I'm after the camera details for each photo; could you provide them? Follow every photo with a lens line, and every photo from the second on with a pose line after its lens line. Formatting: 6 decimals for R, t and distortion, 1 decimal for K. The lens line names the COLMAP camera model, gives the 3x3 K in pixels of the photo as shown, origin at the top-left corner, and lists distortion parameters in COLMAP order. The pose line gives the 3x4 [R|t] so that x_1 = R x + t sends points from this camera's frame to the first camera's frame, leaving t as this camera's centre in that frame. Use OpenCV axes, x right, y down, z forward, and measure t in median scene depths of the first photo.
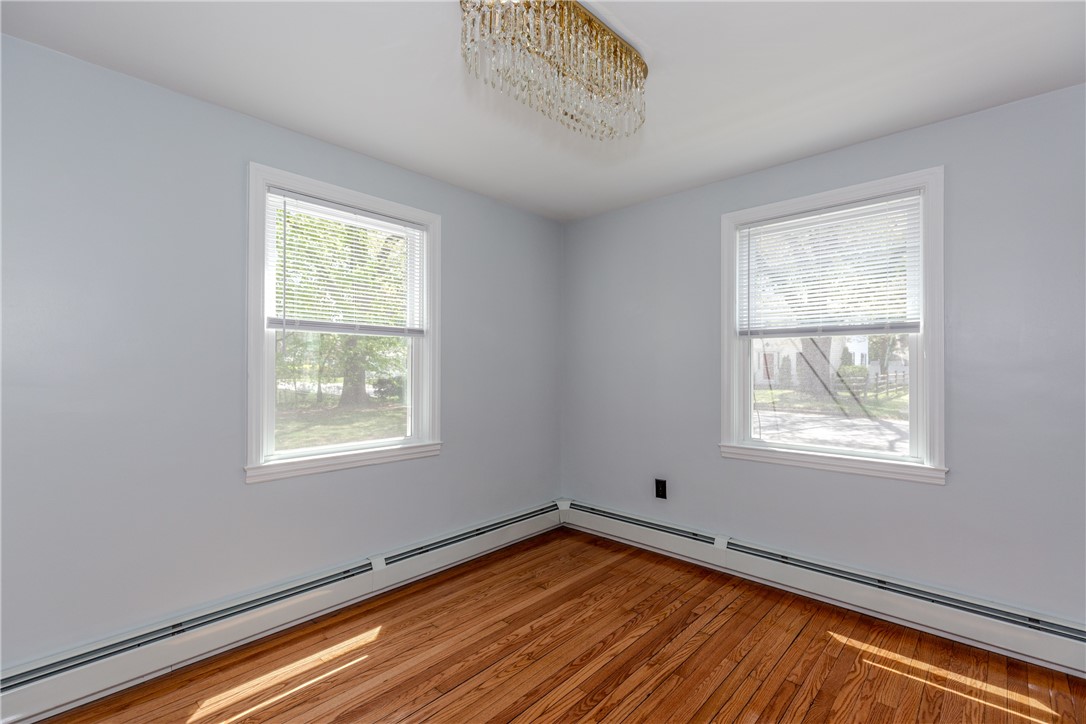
lens RADIAL K [[481.1, 0, 543.2], [0, 481.1, 363.9], [0, 0, 1]] dist [0.002241, -0.000227]
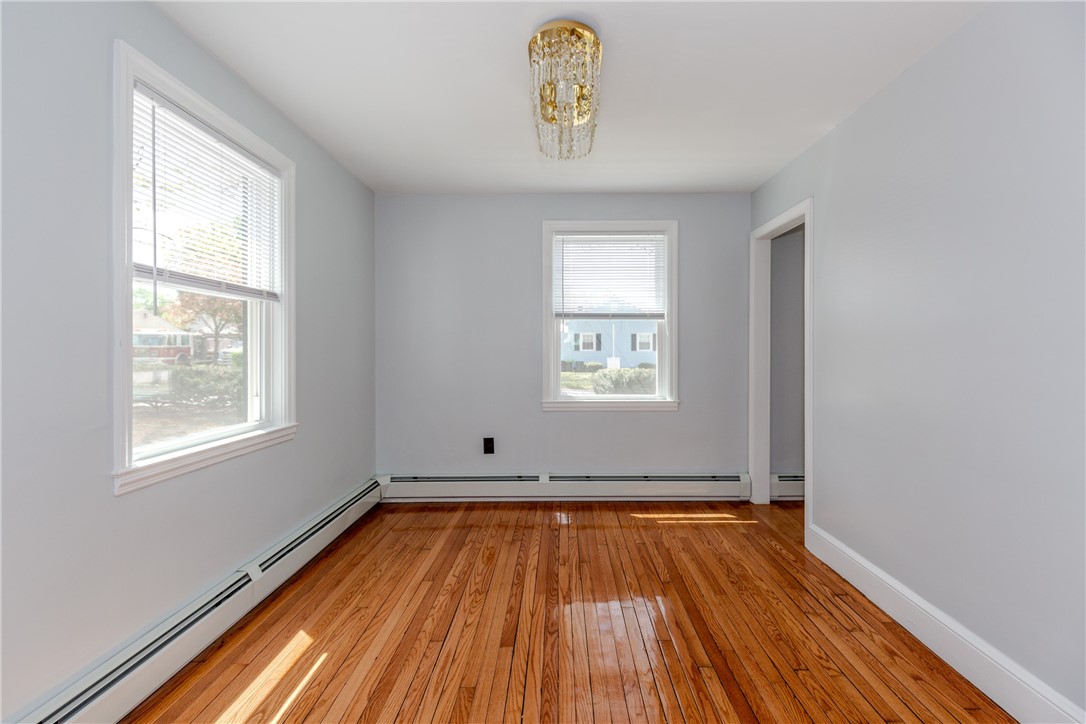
lens RADIAL K [[487.8, 0, 565.0], [0, 487.8, 351.0], [0, 0, 1]] dist [0.000070, -0.000464]
pose [[0.727487, -0.004454, 0.686107, -0.591237], [-0.003725, 0.999939, 0.010442, 0.024940], [-0.686111, -0.010152, 0.727426, 0.029025]]
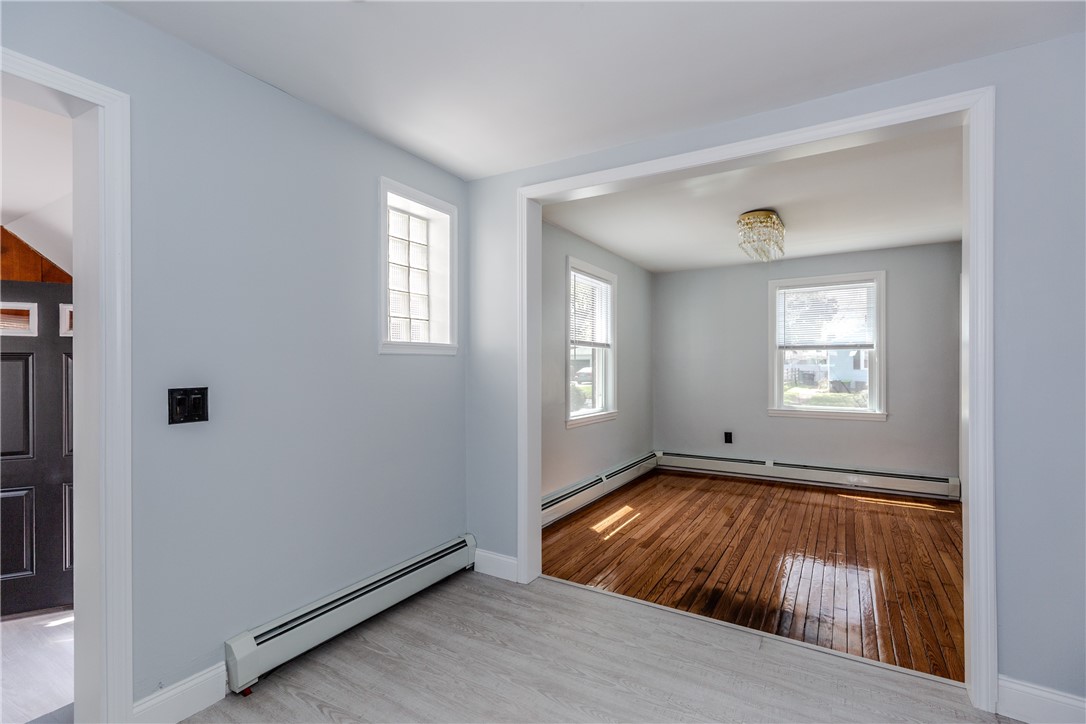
lens RADIAL K [[489.3, 0, 542.2], [0, 489.3, 364.4], [0, 0, 1]] dist [0.003915, 0.000126]
pose [[0.981311, -0.001298, 0.192422, -1.011212], [0.000778, 0.999996, 0.002779, -0.005401], [-0.192425, -0.002577, 0.981308, -0.783714]]
